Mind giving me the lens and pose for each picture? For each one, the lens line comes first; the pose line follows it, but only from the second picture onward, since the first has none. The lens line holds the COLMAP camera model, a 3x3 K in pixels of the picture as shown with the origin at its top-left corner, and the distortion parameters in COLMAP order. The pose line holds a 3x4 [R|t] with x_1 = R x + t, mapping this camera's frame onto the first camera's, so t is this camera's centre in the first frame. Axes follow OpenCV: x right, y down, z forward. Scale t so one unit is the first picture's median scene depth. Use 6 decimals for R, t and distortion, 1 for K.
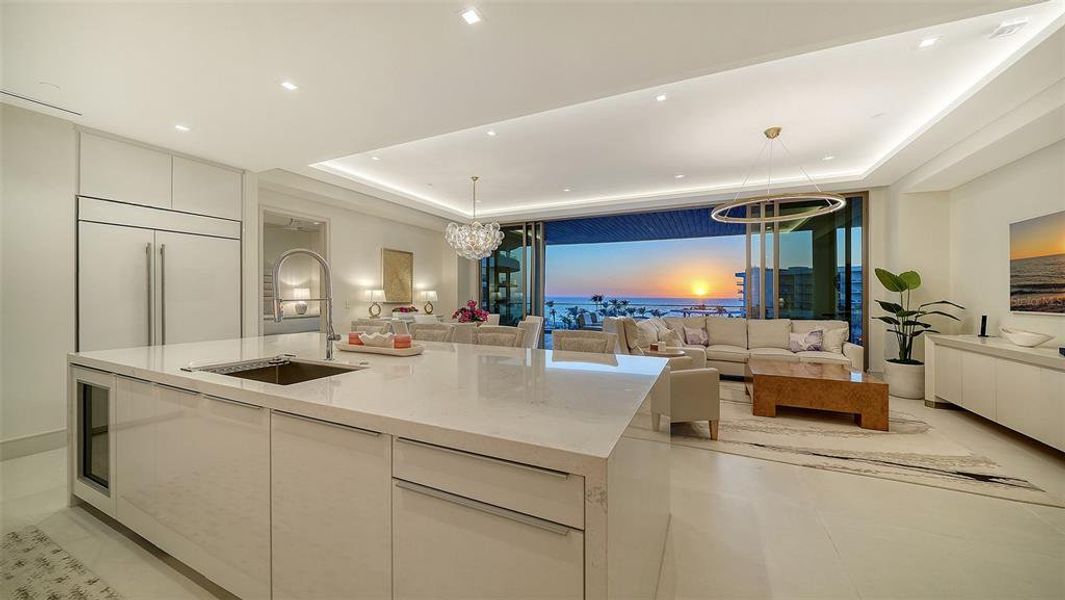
lens RADIAL K [[368.5, 0, 540.4], [0, 368.5, 297.9], [0, 0, 1]] dist [-0.000374, -0.000669]
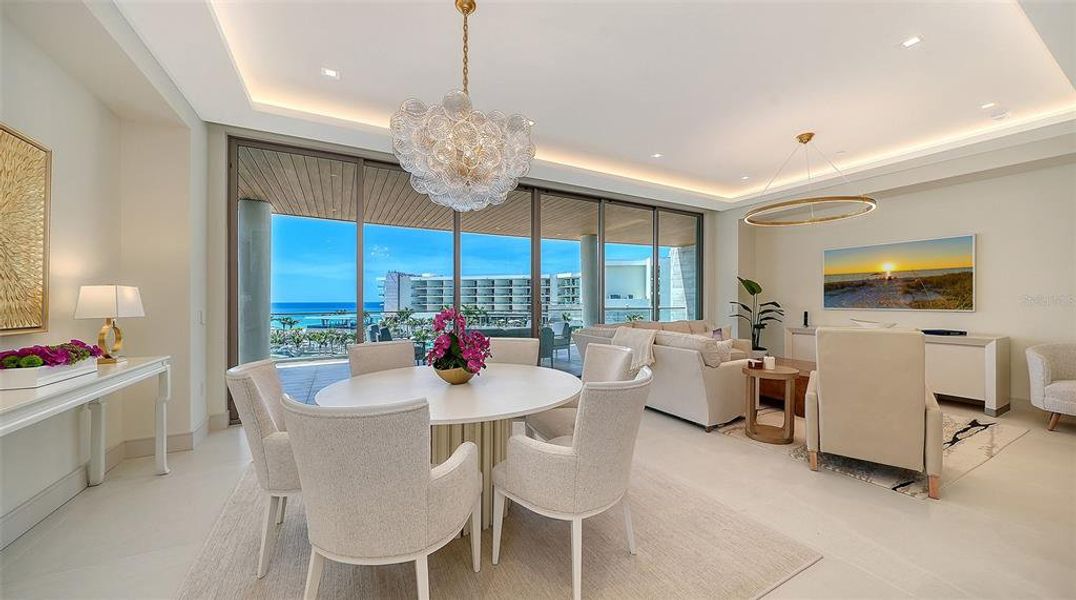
lens RADIAL K [[376.3, 0, 546.1], [0, 376.3, 304.5], [0, 0, 1]] dist [0.003117, -0.000128]
pose [[0.596022, -0.014861, 0.802830, -0.621157], [0.010154, 0.999888, 0.010971, -0.007232], [-0.802904, 0.001613, 0.596107, 0.934859]]
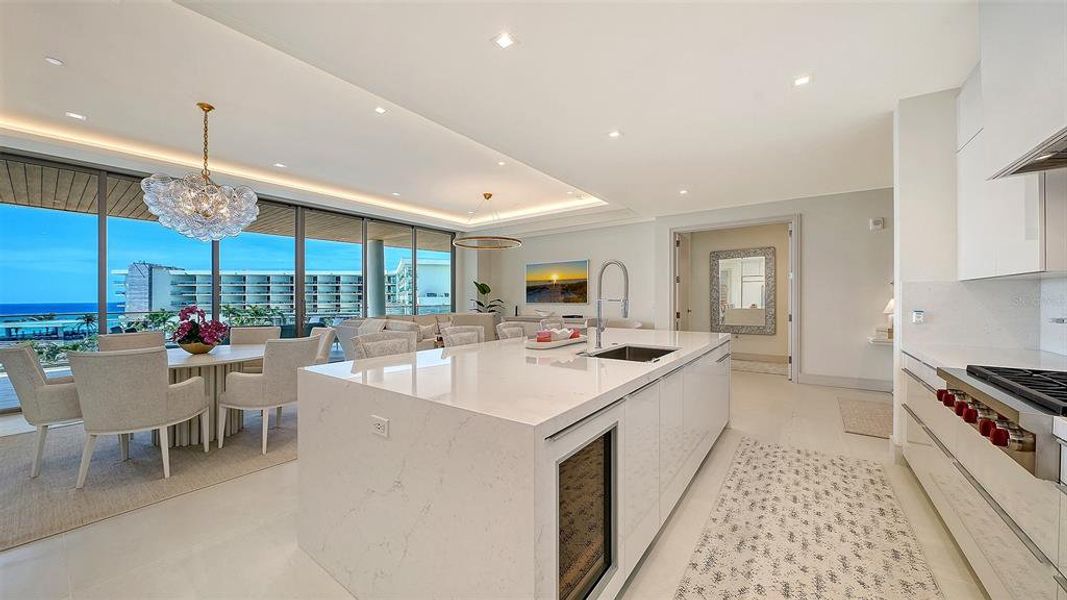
lens RADIAL K [[369.2, 0, 522.5], [0, 369.2, 299.1], [0, 0, 1]] dist [-0.000374, -0.000669]
pose [[0.219507, -0.010647, 0.975553, -0.896184], [0.014859, 0.999861, 0.007569, -0.006424], [-0.975498, 0.012835, 0.219635, 0.491463]]
